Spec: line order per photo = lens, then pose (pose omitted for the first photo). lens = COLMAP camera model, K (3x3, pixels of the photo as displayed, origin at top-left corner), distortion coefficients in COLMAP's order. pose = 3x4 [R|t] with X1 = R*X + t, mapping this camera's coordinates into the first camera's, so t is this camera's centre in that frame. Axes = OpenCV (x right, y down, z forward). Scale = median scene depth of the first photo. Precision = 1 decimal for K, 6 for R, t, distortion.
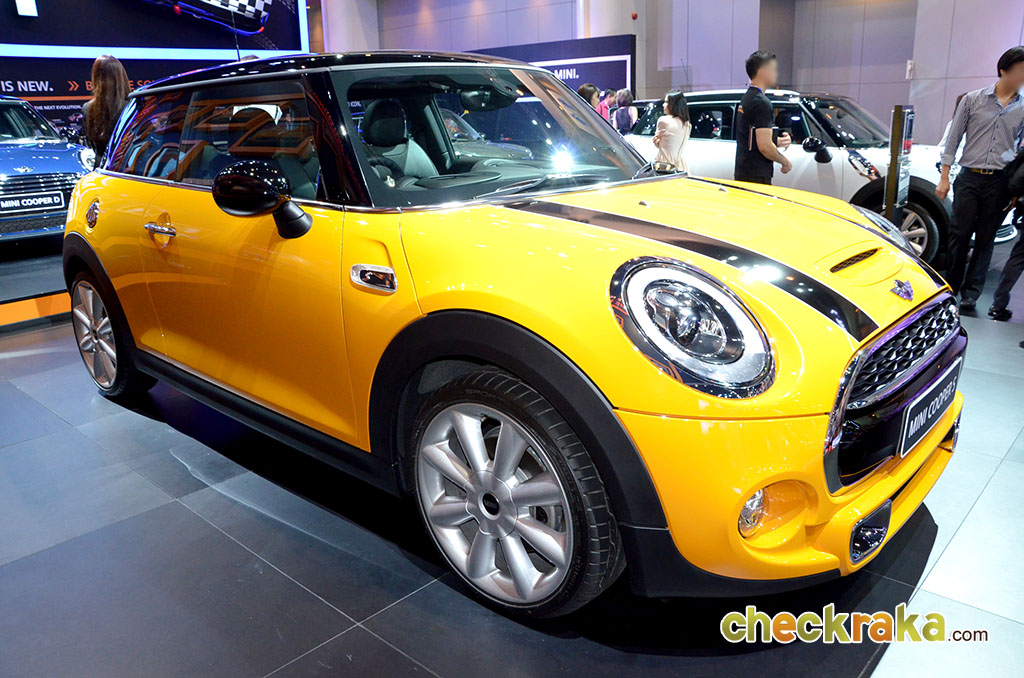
lens RADIAL K [[797.0, 0, 512.0], [0, 797.0, 339.0], [0, 0, 1]] dist [-0.156656, 0.128079]
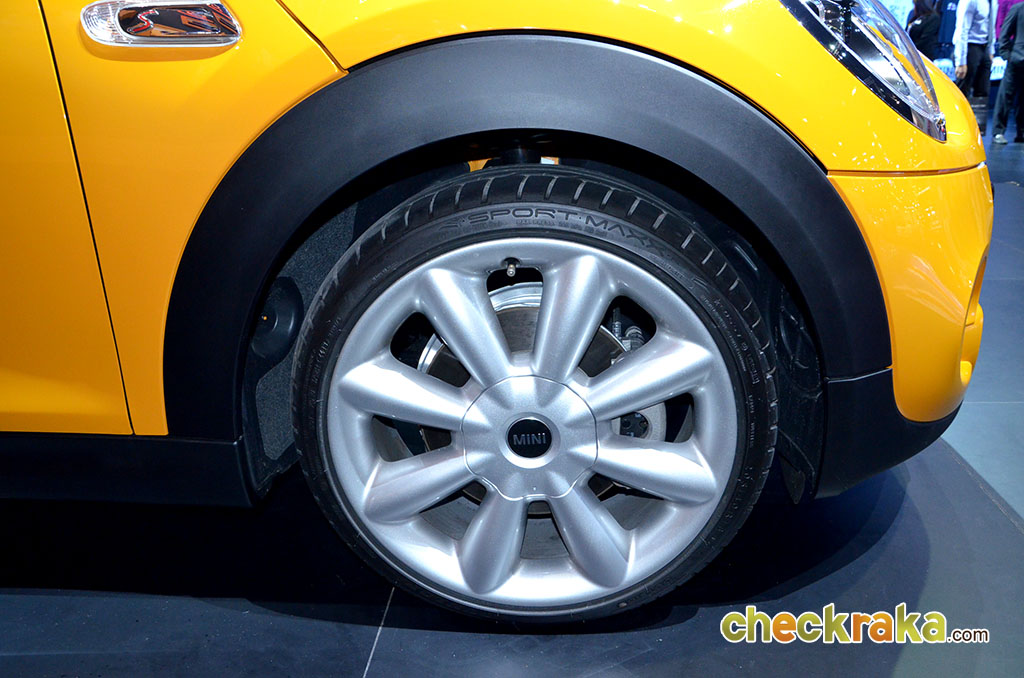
lens RADIAL K [[797.0, 0, 512.0], [0, 797.0, 339.0], [0, 0, 1]] dist [-0.156656, 0.128079]
pose [[0.790840, -0.214942, 0.573038, -0.317983], [0.182383, 0.976528, 0.114584, 0.083373], [-0.584217, 0.013894, 0.811479, 0.584917]]
